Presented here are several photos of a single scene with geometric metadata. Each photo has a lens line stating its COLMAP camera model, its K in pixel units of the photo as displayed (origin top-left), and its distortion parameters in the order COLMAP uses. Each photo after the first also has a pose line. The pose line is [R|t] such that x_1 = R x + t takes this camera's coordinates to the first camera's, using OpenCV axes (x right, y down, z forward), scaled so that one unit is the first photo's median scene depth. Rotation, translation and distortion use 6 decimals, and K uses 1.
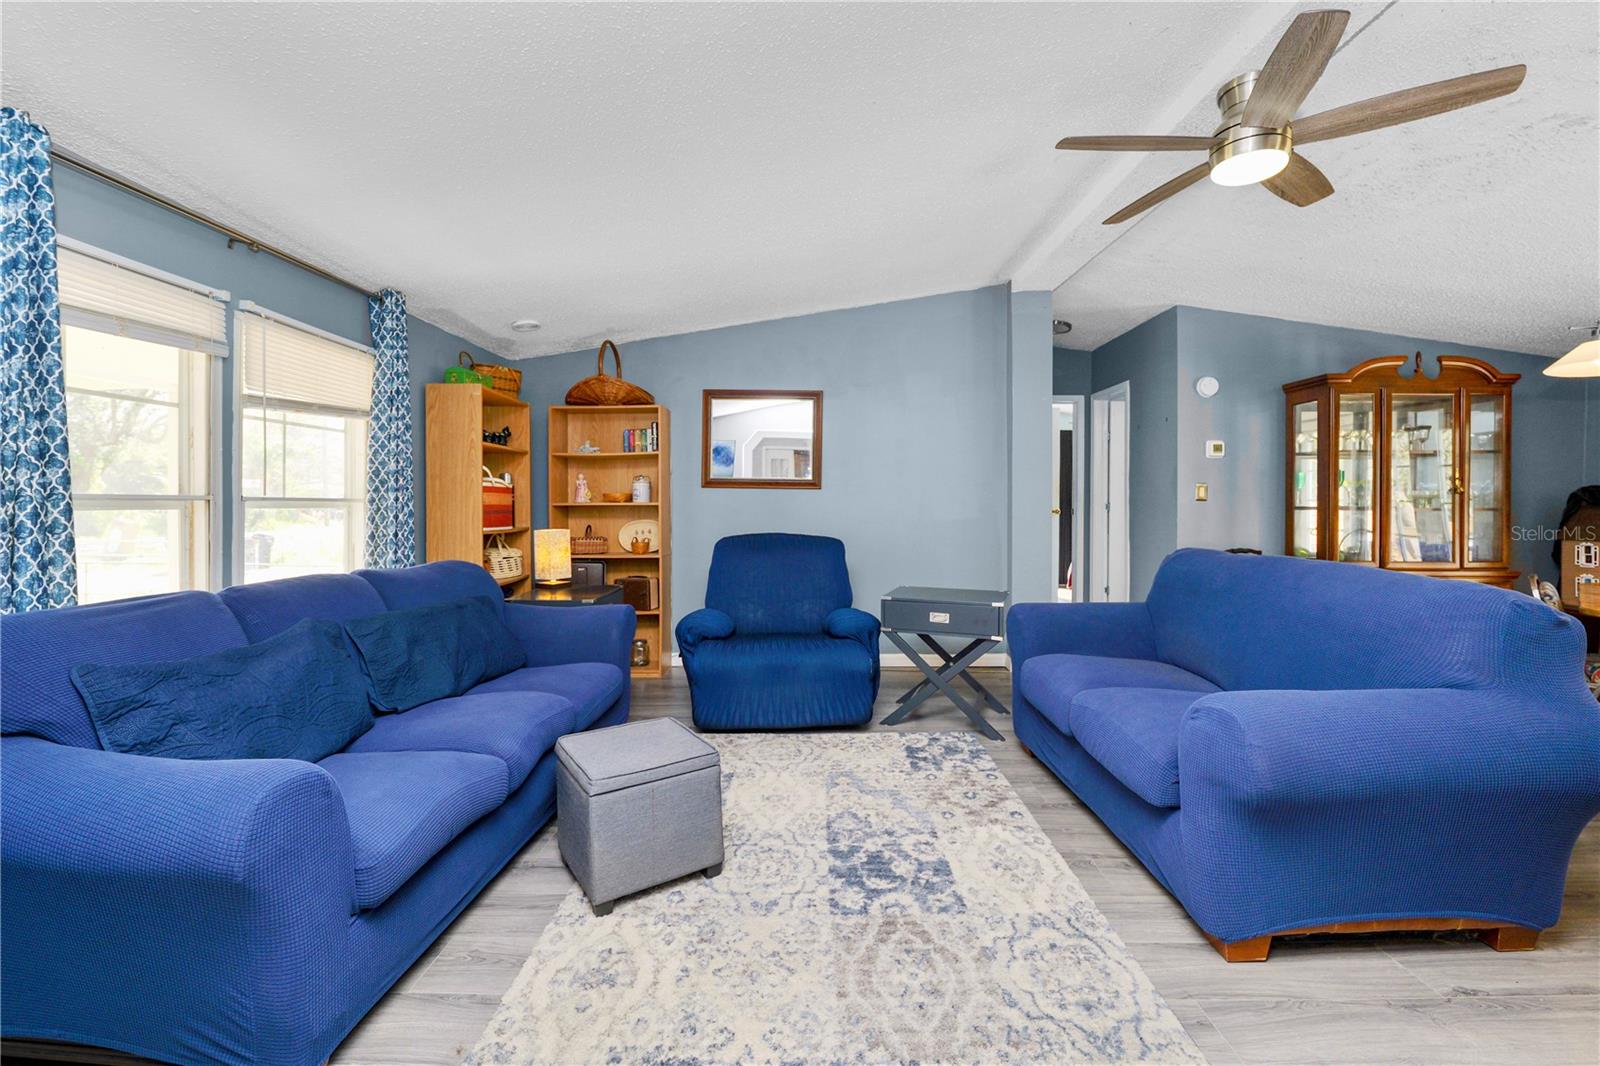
lens RADIAL K [[661.1, 0, 802.5], [0, 661.1, 504.7], [0, 0, 1]] dist [-0.009381, 0.000148]
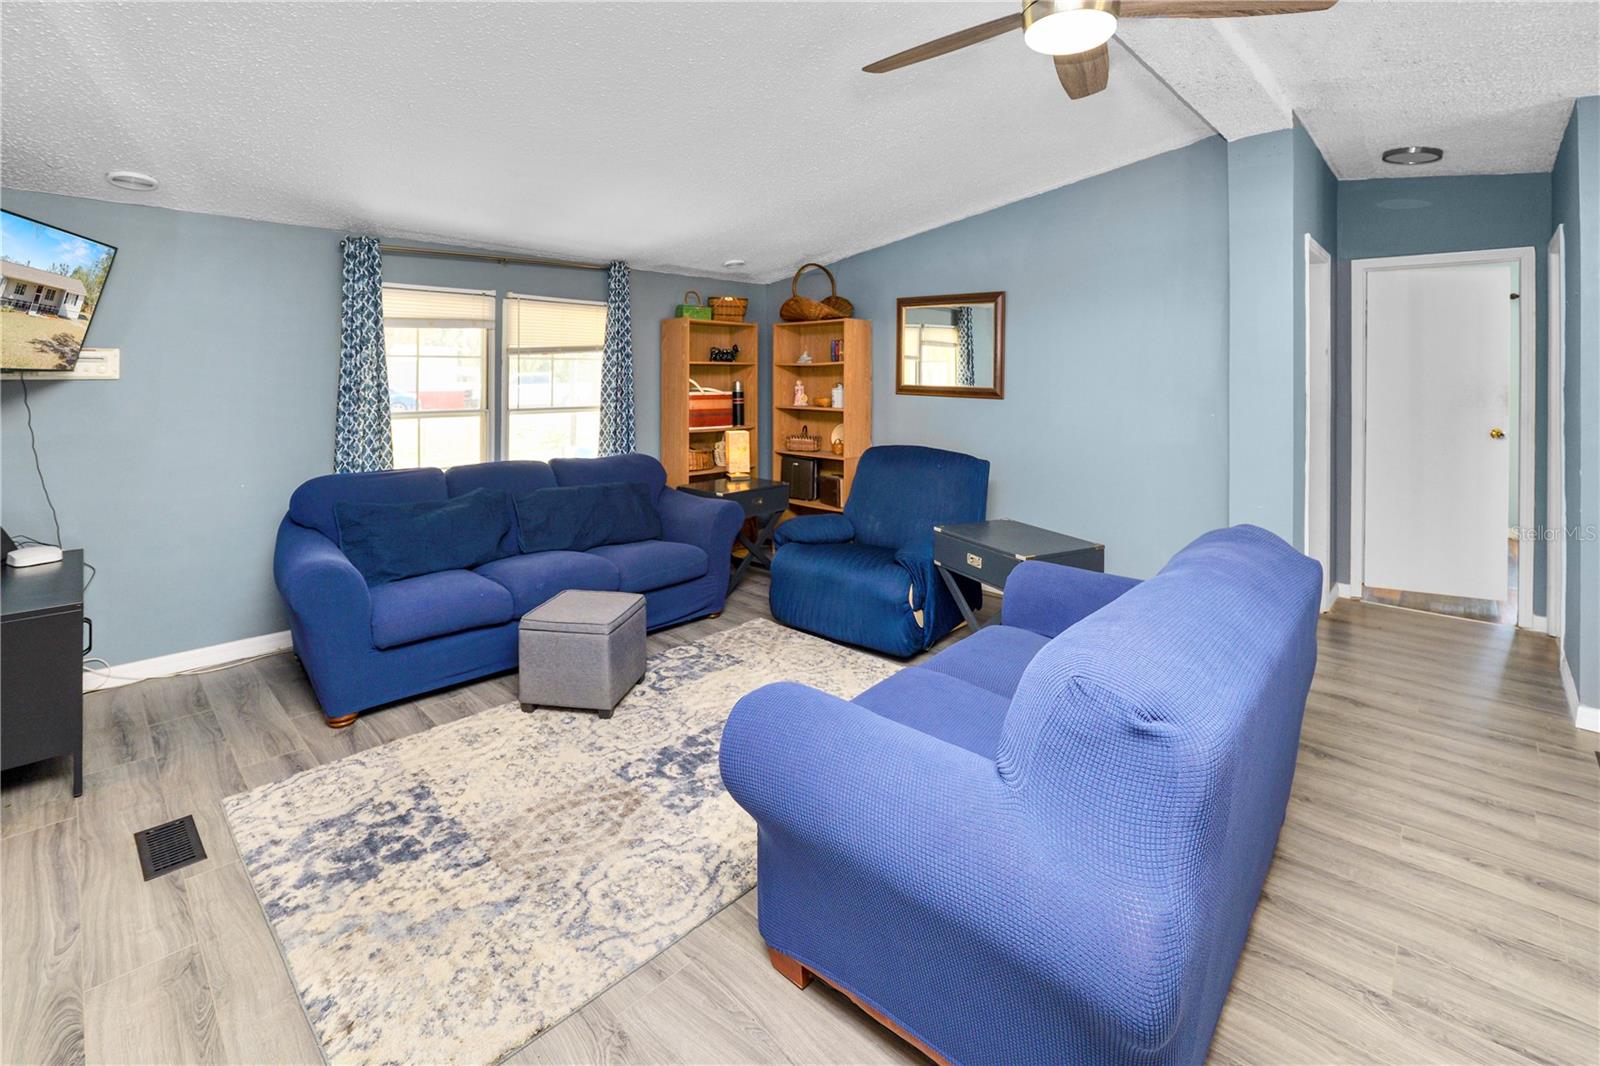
lens RADIAL K [[713.7, 0, 803.2], [0, 713.7, 367.8], [0, 0, 1]] dist [-0.008540, -0.000216]
pose [[0.728867, -0.001982, -0.684652, 1.053713], [-0.006106, 0.999937, -0.009394, -0.117598], [0.684628, 0.011027, 0.728809, 0.211847]]
